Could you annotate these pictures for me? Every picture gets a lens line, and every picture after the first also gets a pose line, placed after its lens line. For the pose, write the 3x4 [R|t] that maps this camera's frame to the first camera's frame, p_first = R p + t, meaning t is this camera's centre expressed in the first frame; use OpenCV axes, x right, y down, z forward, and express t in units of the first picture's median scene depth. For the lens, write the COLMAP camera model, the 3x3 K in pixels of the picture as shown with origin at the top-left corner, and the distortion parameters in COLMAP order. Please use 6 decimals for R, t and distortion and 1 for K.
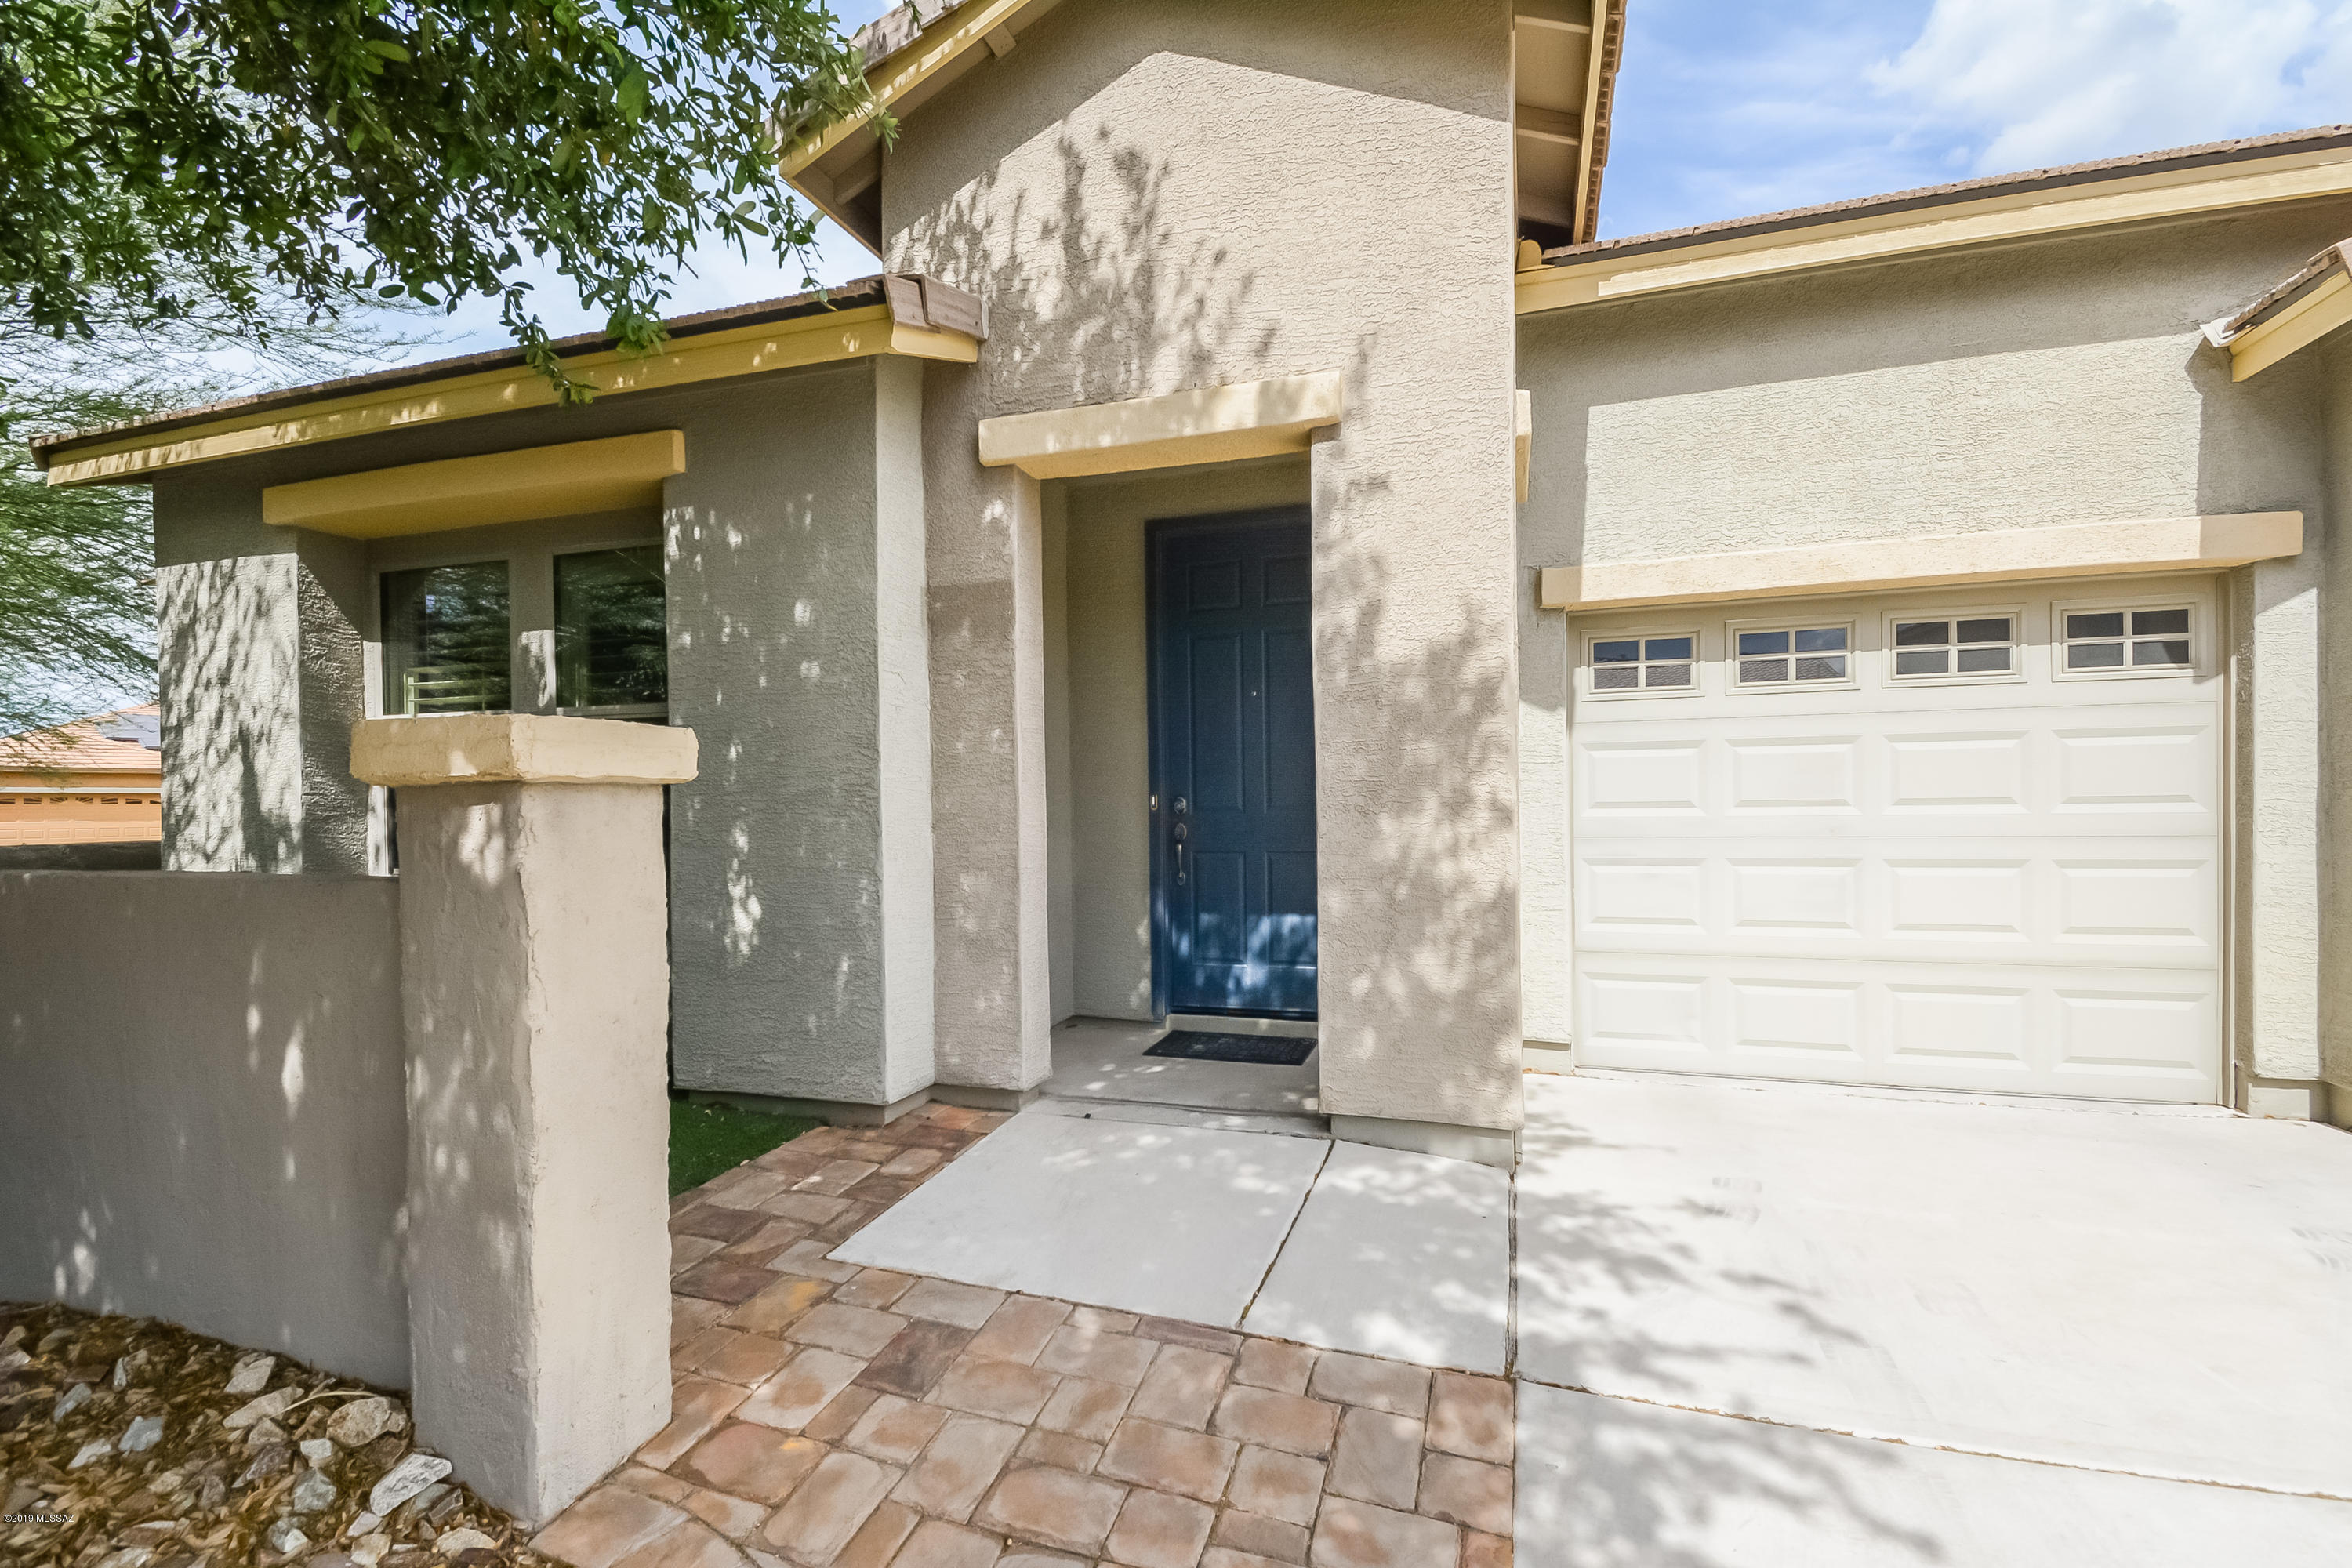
lens RADIAL K [[1040.5, 0, 1176.0], [0, 1040.5, 784.0], [0, 0, 1]] dist [0.002130, 0.000081]
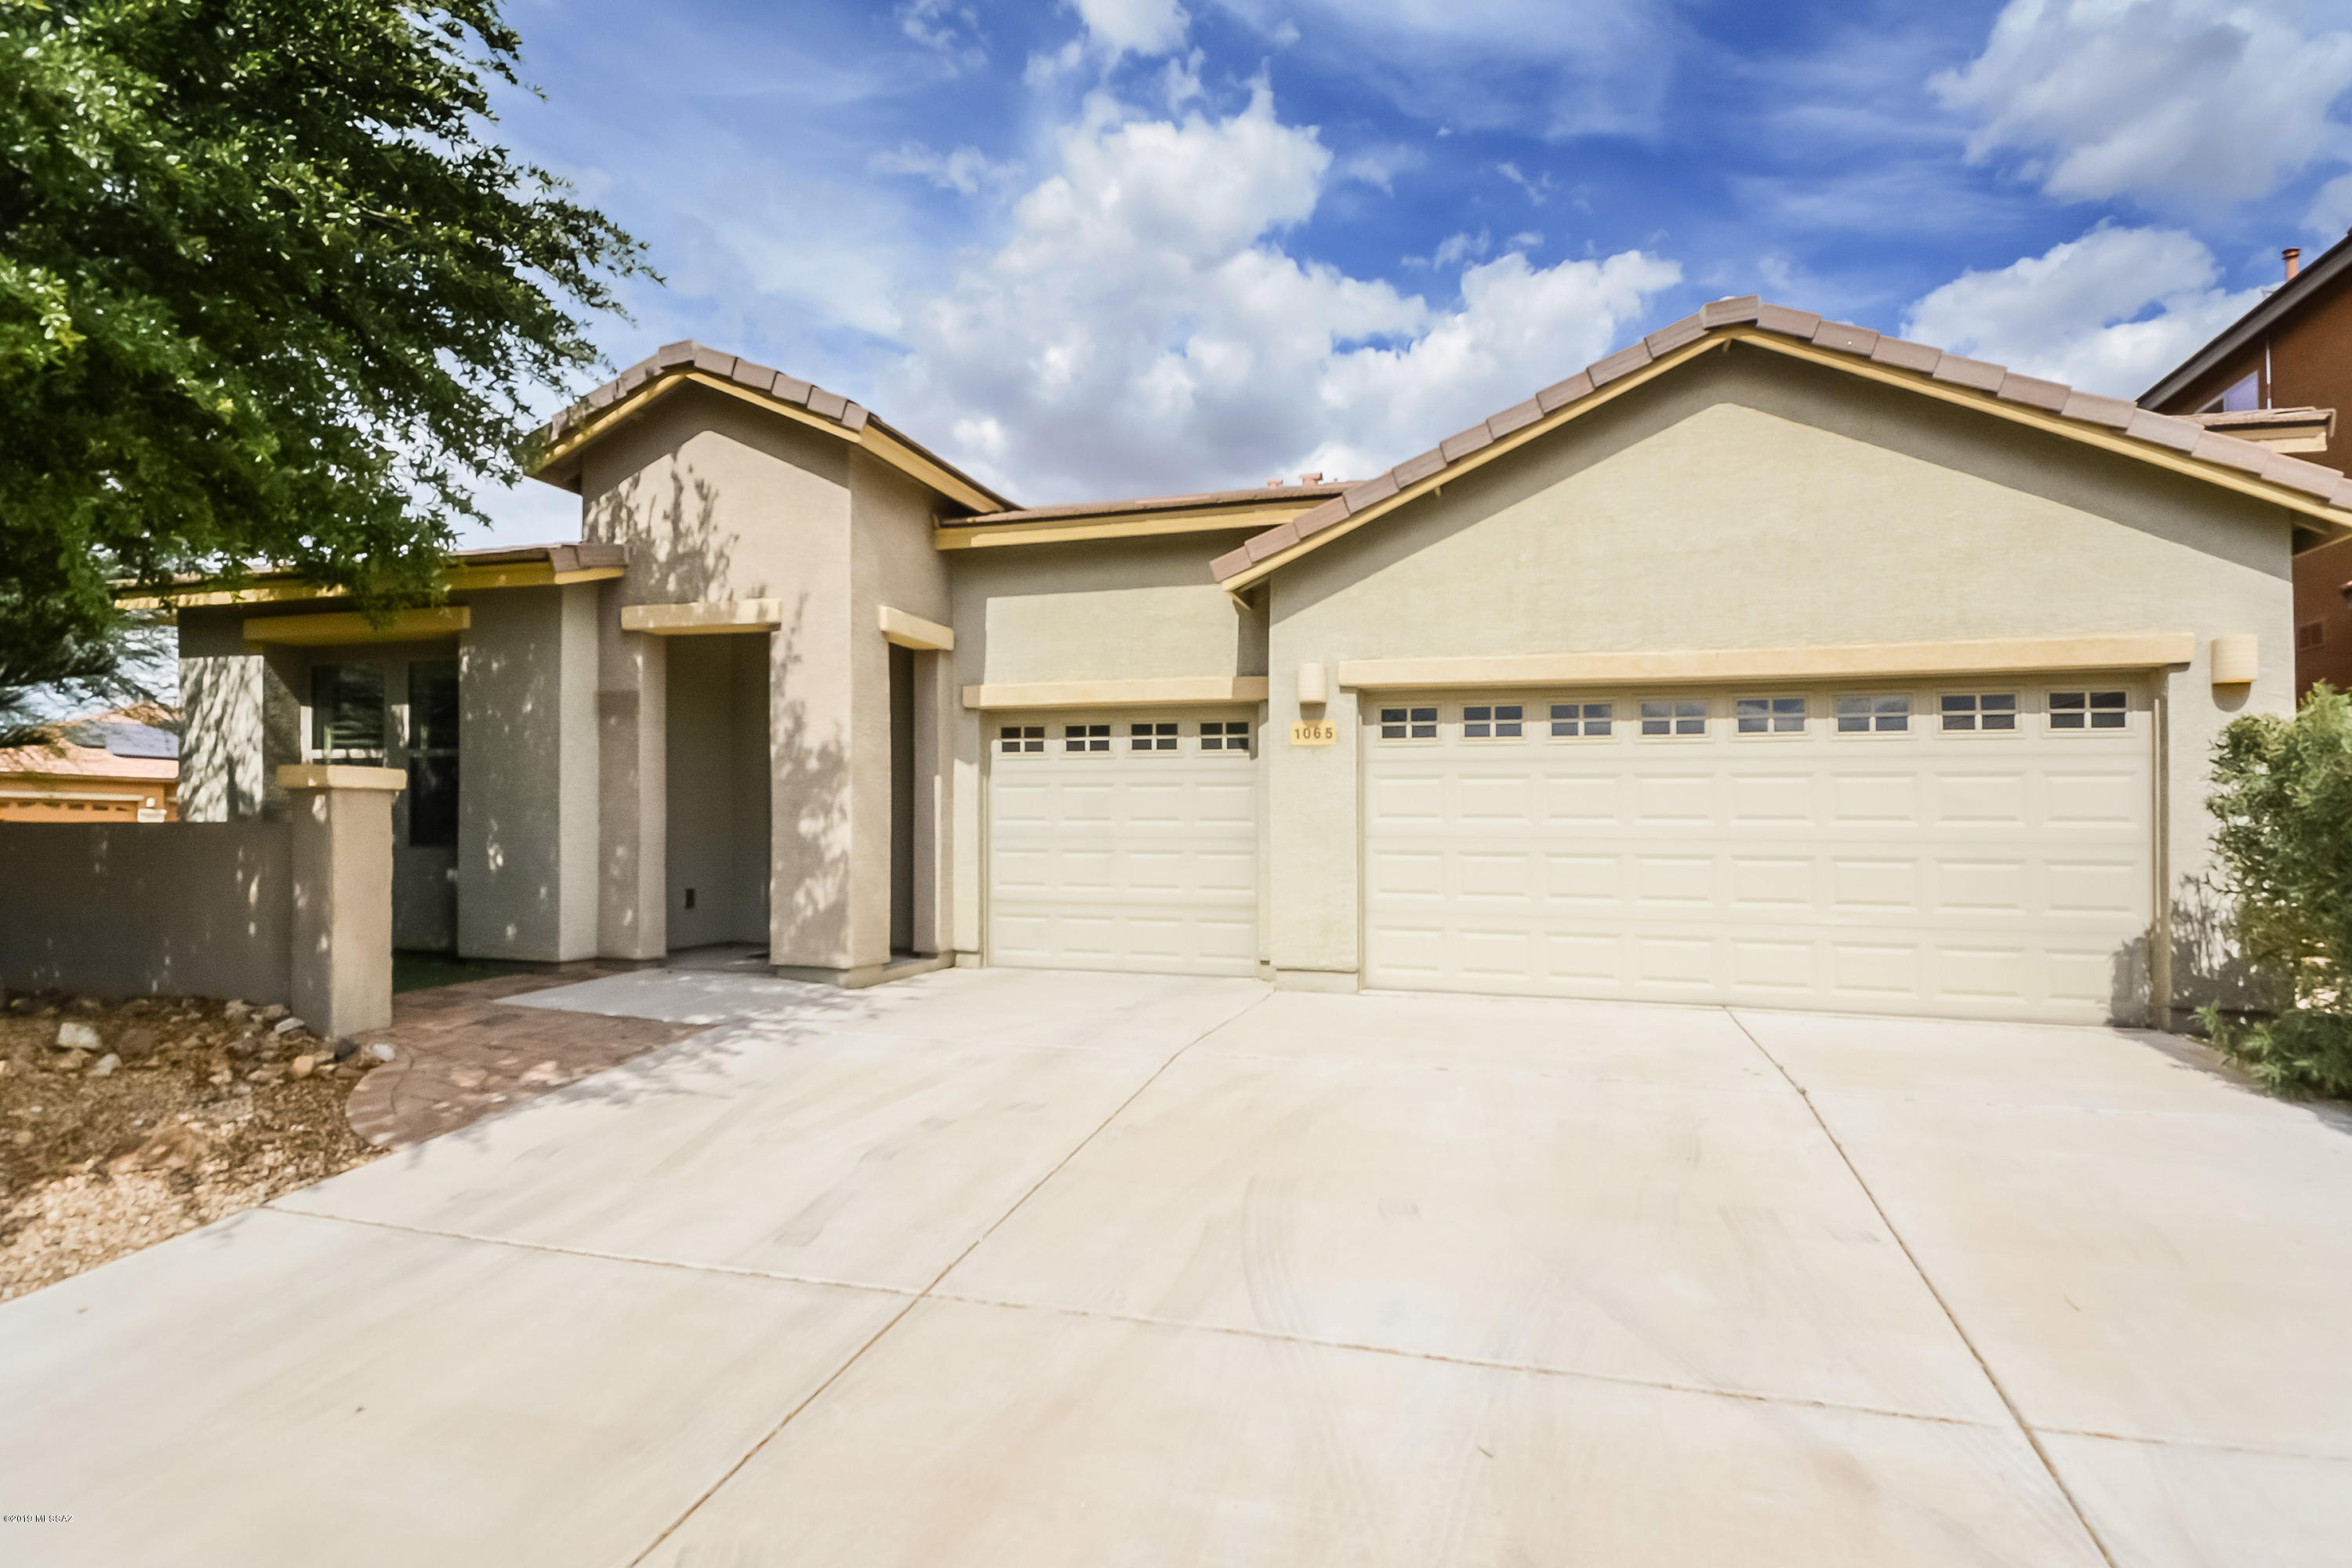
lens RADIAL K [[994.8, 0, 1176.0], [0, 994.8, 784.0], [0, 0, 1]] dist [-0.026334, -0.000112]
pose [[0.998168, 0.022610, 0.056122, 0.722853], [-0.020970, 0.999341, -0.029634, 0.007913], [-0.056755, 0.028403, 0.997984, -0.859399]]
